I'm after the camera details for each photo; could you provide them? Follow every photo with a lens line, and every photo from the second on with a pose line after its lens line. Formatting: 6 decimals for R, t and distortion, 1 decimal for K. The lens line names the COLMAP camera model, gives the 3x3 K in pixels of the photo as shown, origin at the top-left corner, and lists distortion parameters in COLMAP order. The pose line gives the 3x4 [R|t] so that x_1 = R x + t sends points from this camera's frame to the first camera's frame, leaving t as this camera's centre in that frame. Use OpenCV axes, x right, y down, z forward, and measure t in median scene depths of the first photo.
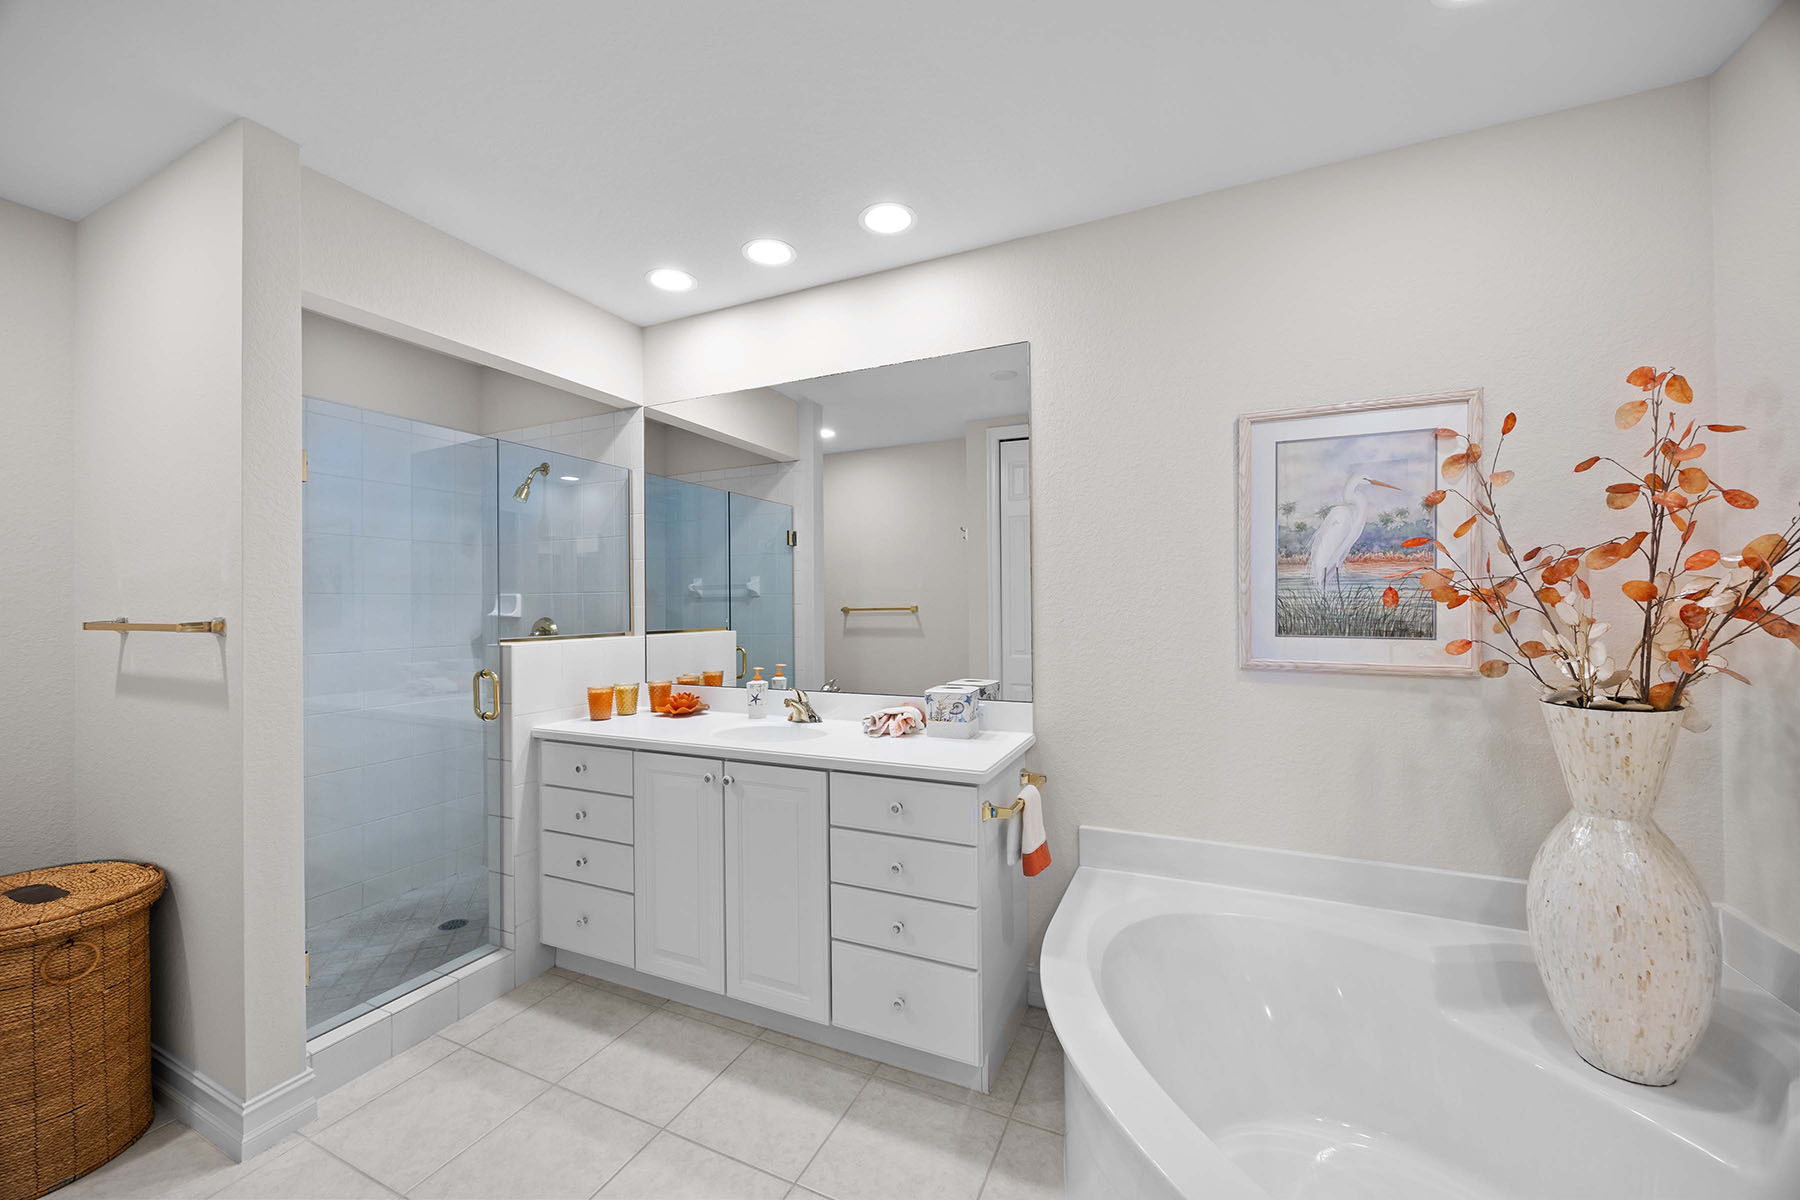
lens RADIAL K [[683.4, 0, 896.8], [0, 683.4, 603.5], [0, 0, 1]] dist [-0.002405, -0.000051]
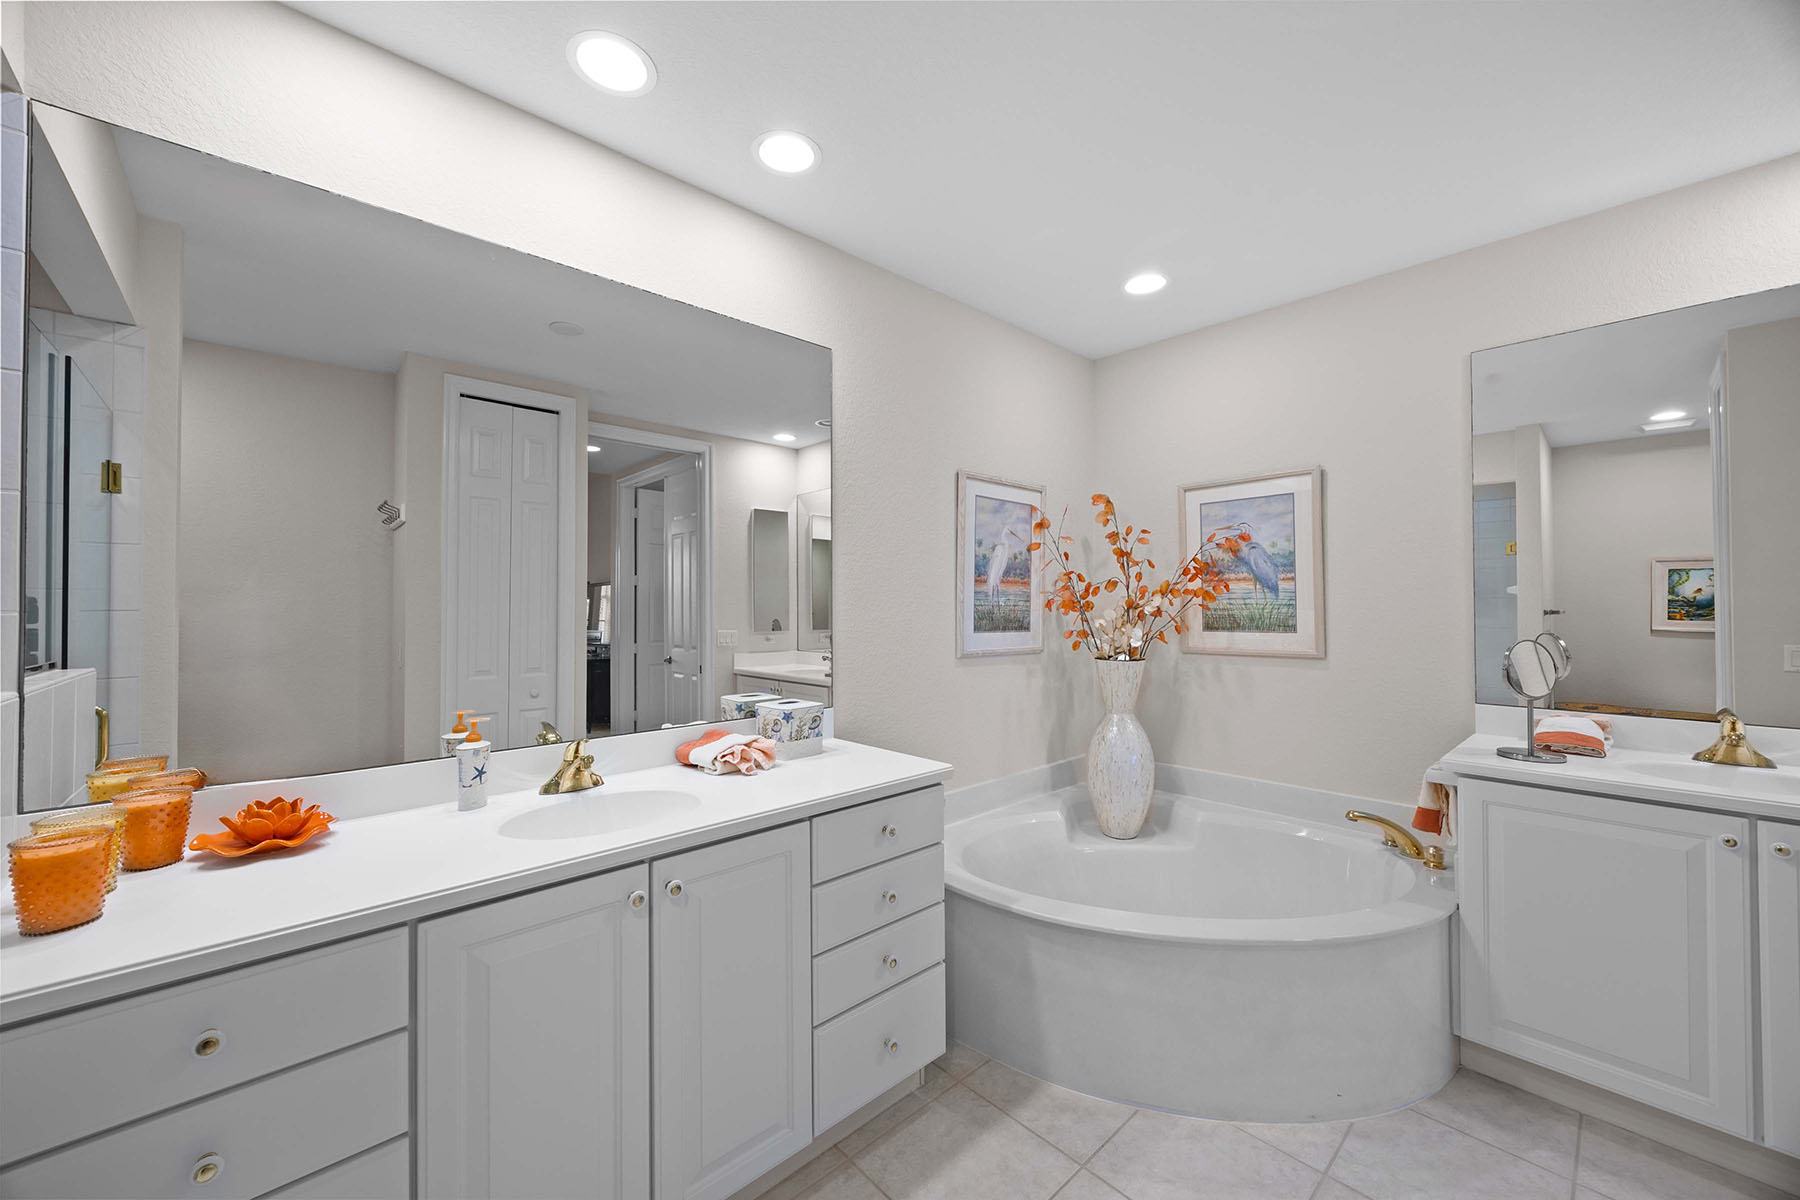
lens RADIAL K [[683.4, 0, 896.9], [0, 683.4, 600.8], [0, 0, 1]] dist [-0.002405, -0.000051]
pose [[0.383281, 0.014794, 0.923513, -0.836546], [-0.000389, 0.999874, -0.015856, 0.005087], [-0.923632, 0.005718, 0.383239, 0.630464]]
